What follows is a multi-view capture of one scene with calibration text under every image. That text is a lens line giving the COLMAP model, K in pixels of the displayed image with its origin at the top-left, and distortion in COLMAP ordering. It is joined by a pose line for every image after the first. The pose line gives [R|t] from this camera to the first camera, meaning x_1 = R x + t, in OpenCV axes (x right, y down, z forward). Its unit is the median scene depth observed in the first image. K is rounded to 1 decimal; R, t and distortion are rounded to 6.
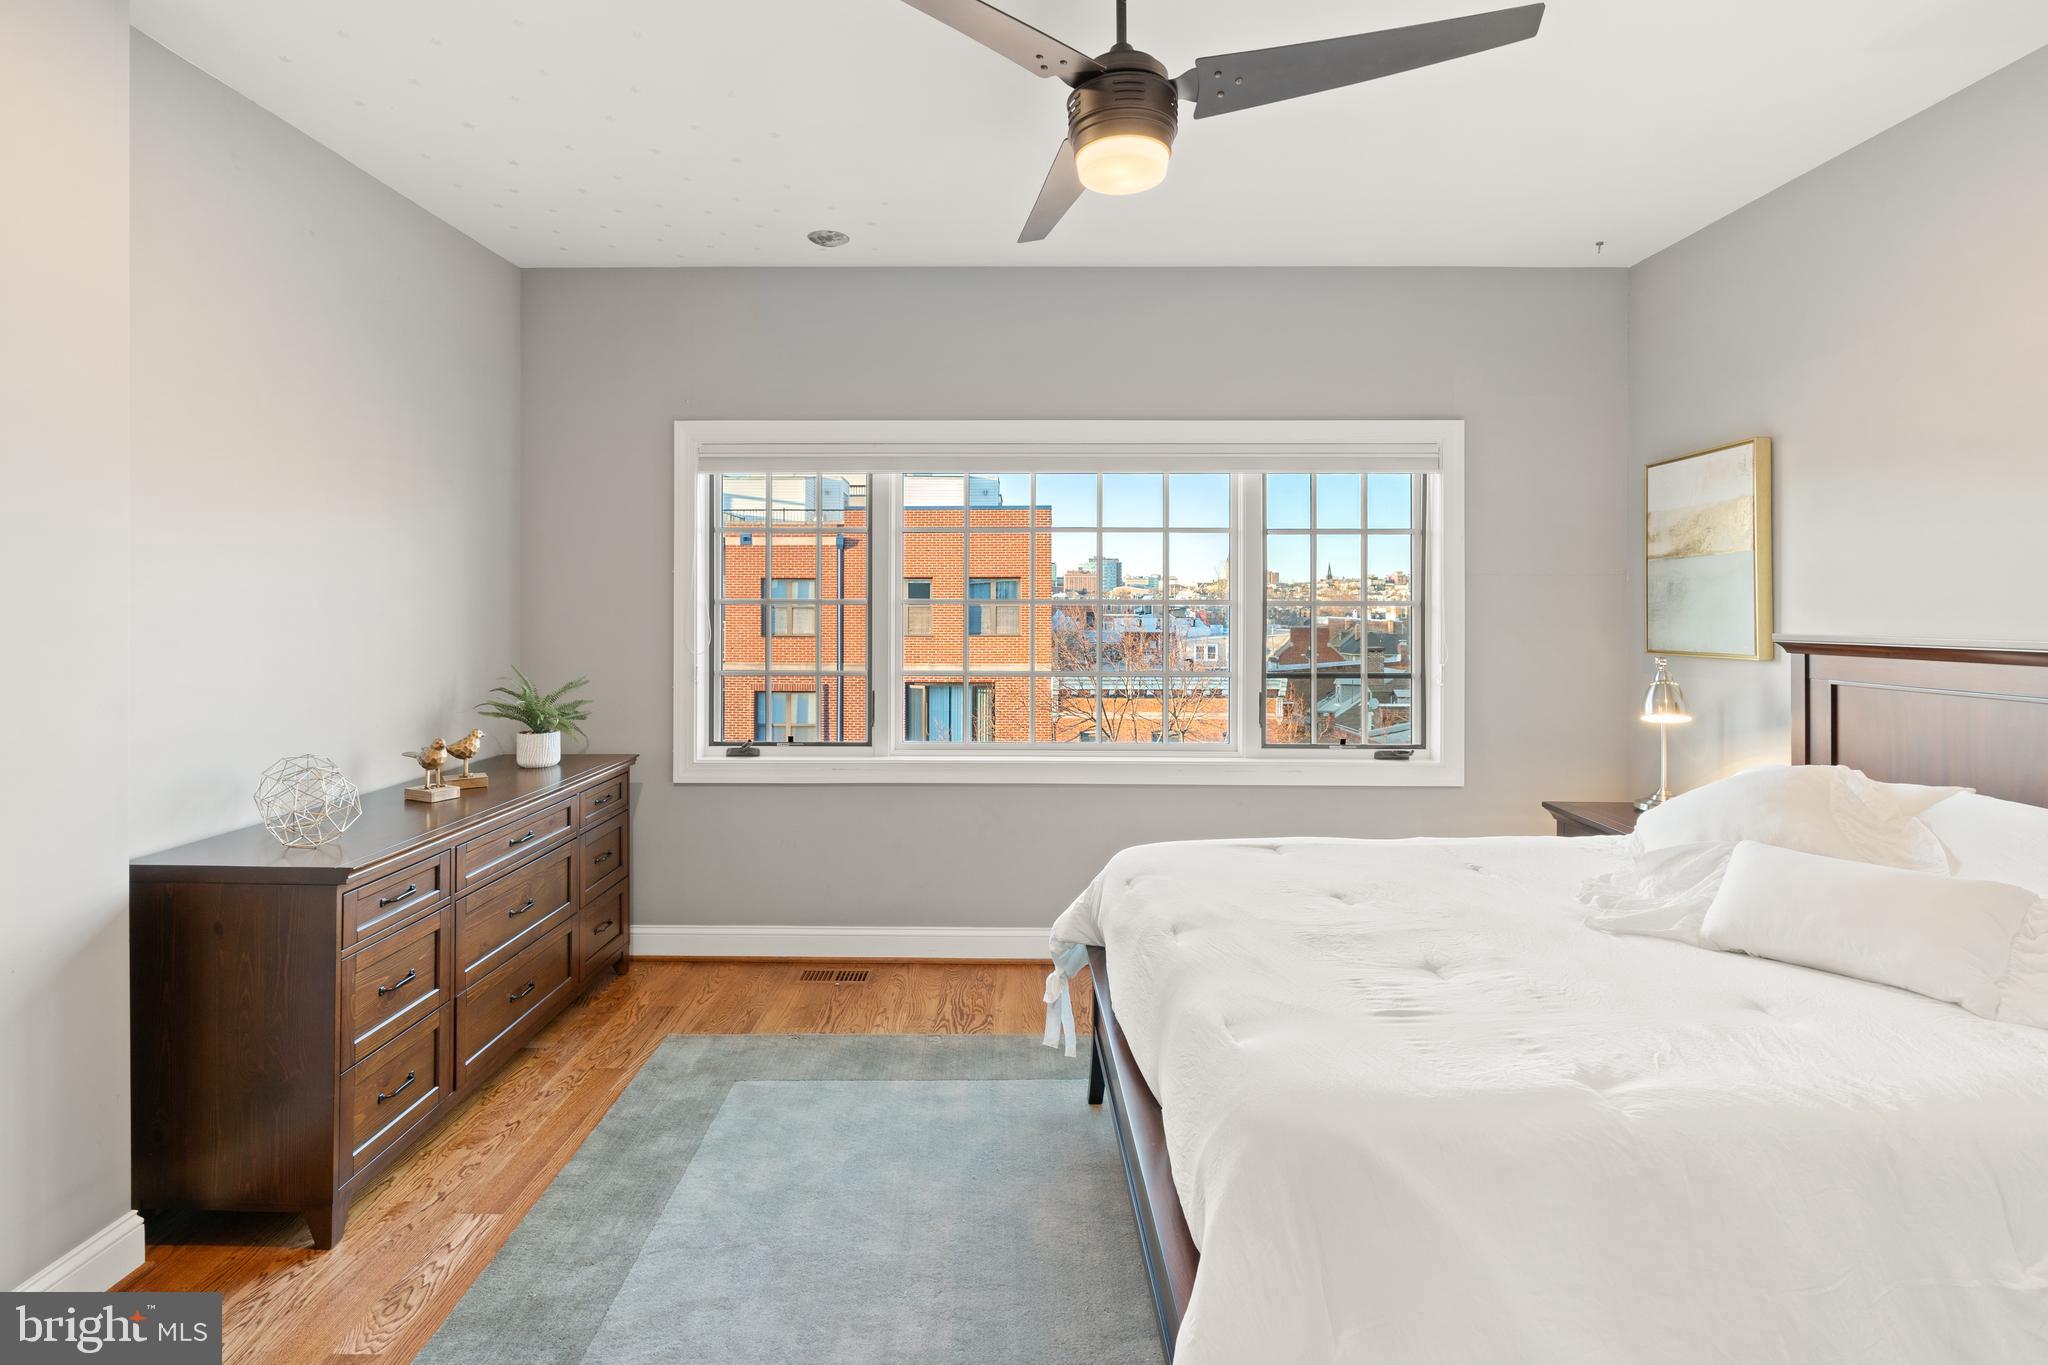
lens RADIAL K [[935.9, 0, 986.7], [0, 935.9, 617.6], [0, 0, 1]] dist [-0.016207, 0.000530]
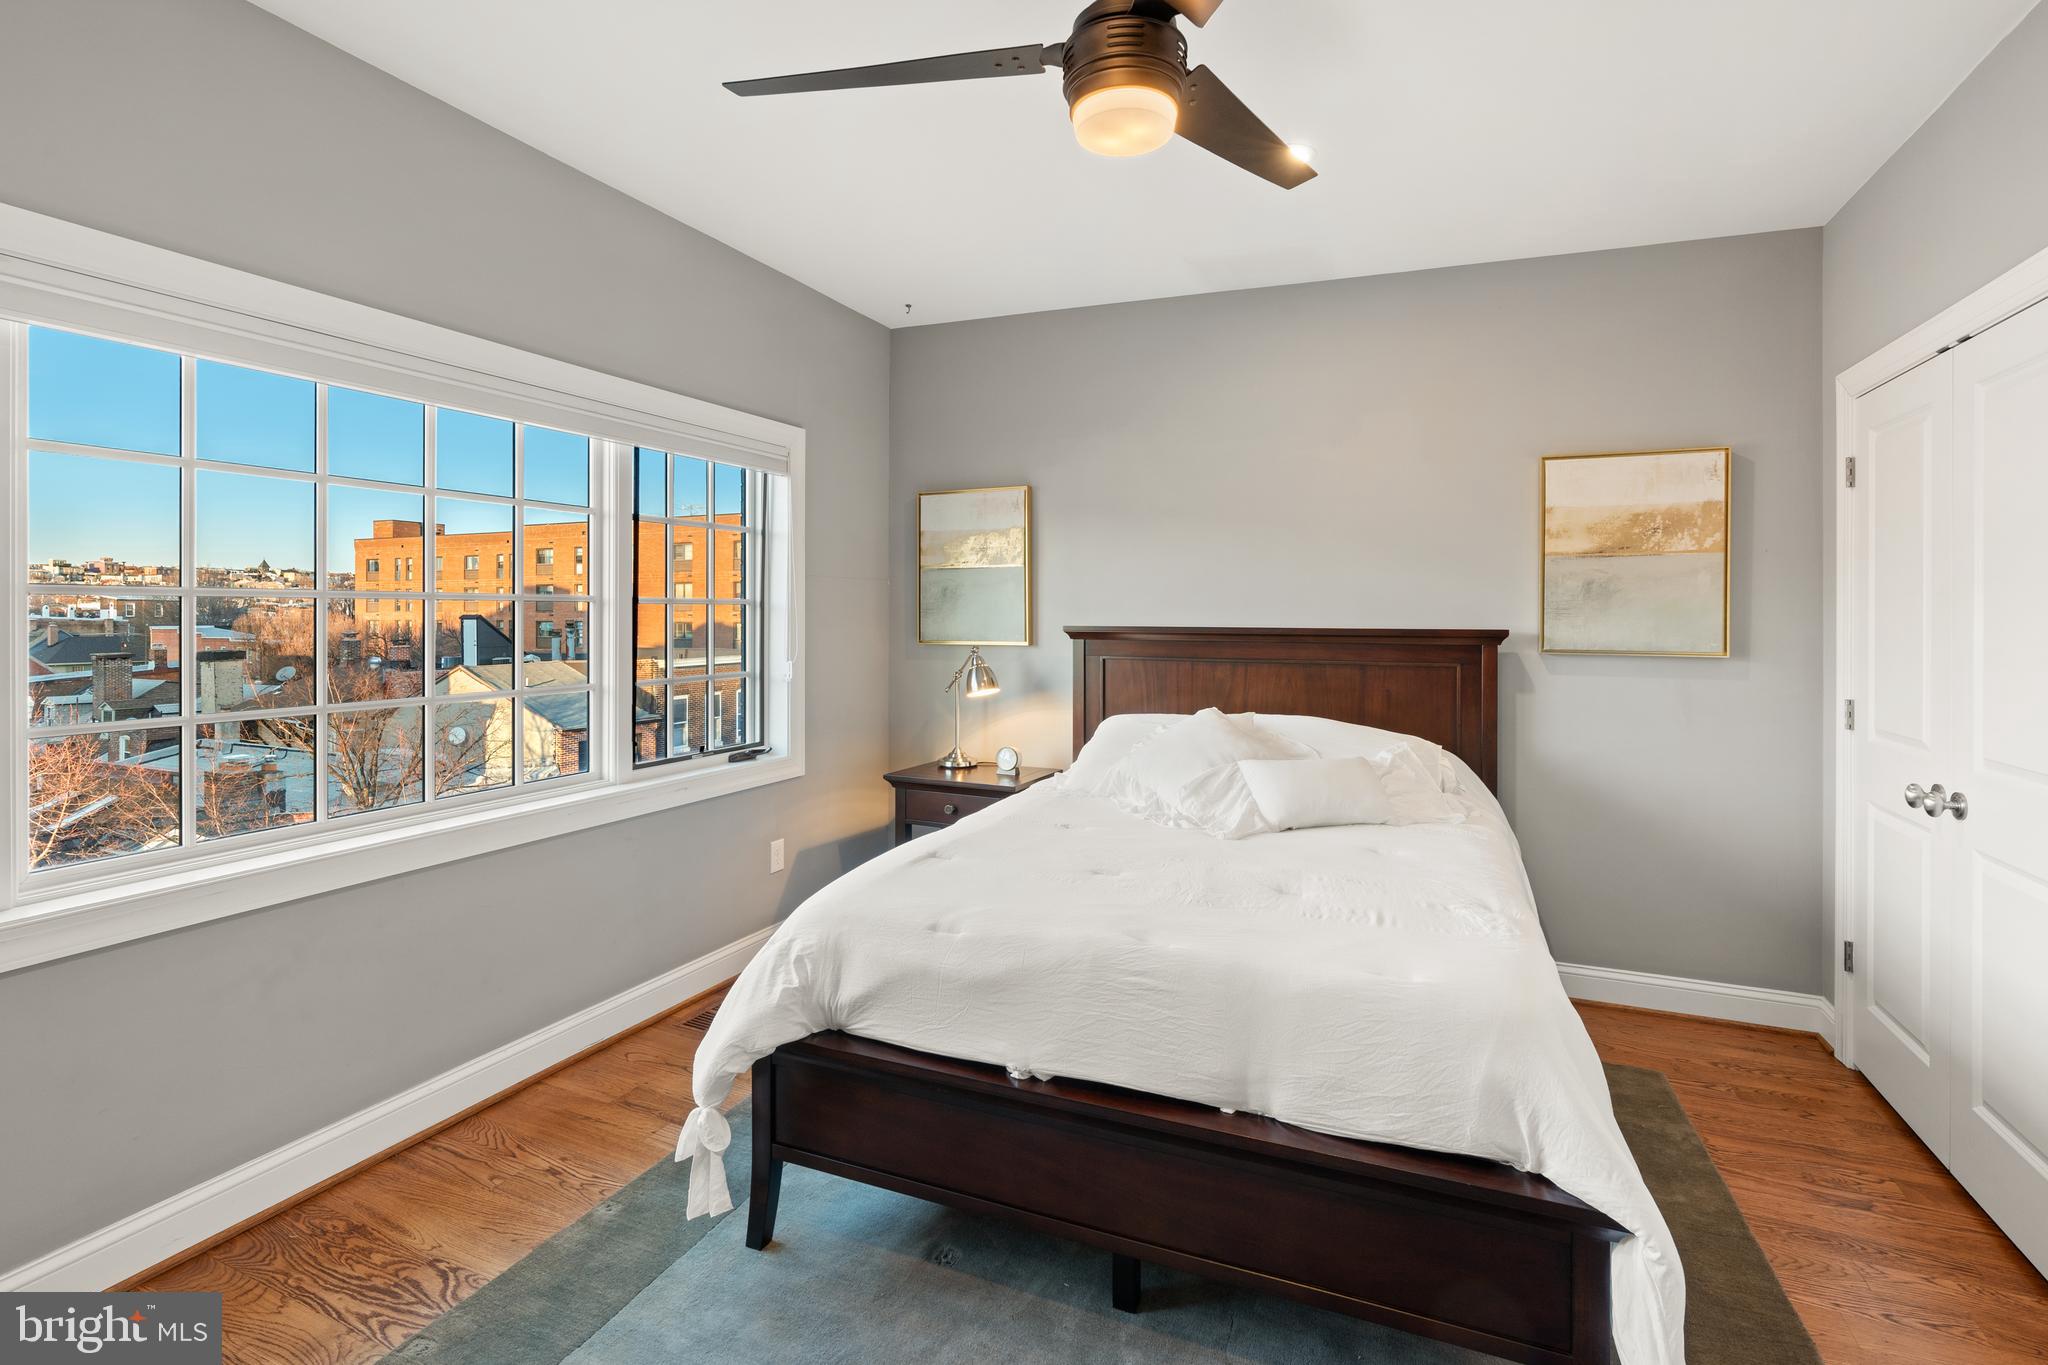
lens RADIAL K [[935.9, 0, 986.7], [0, 935.9, 617.6], [0, 0, 1]] dist [-0.016207, 0.000530]
pose [[0.391208, -0.006421, 0.920280, -0.421575], [0.003864, 0.999978, 0.005334, -0.003008], [-0.920294, 0.001469, 0.391225, 0.430565]]
